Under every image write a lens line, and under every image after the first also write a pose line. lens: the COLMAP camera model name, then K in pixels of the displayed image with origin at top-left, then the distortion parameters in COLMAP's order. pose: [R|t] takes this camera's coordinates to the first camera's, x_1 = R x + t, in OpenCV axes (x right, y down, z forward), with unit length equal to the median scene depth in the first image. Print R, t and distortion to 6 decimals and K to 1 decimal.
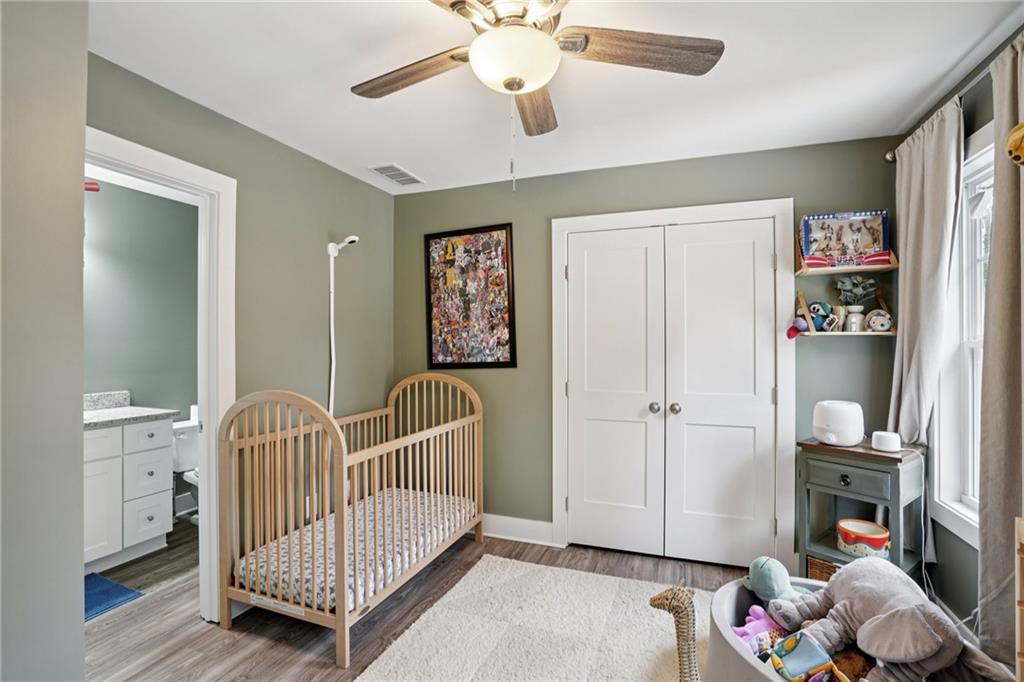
lens RADIAL K [[477.3, 0, 512.0], [0, 477.3, 341.0], [0, 0, 1]] dist [-0.039152, 0.000433]
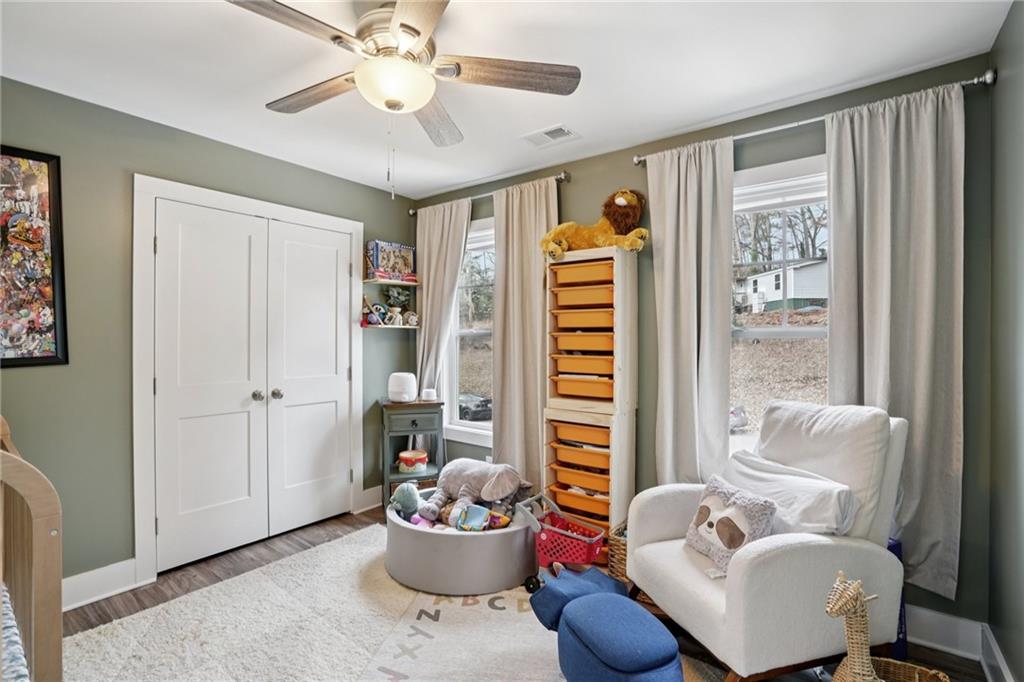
lens RADIAL K [[467.0, 0, 509.0], [0, 467.0, 337.1], [0, 0, 1]] dist [-0.000721, 0.000293]
pose [[0.315017, 0.000700, 0.949086, -0.490897], [-0.007972, 0.999966, 0.001909, 0.009816], [-0.949053, -0.008168, 0.315012, 0.179820]]
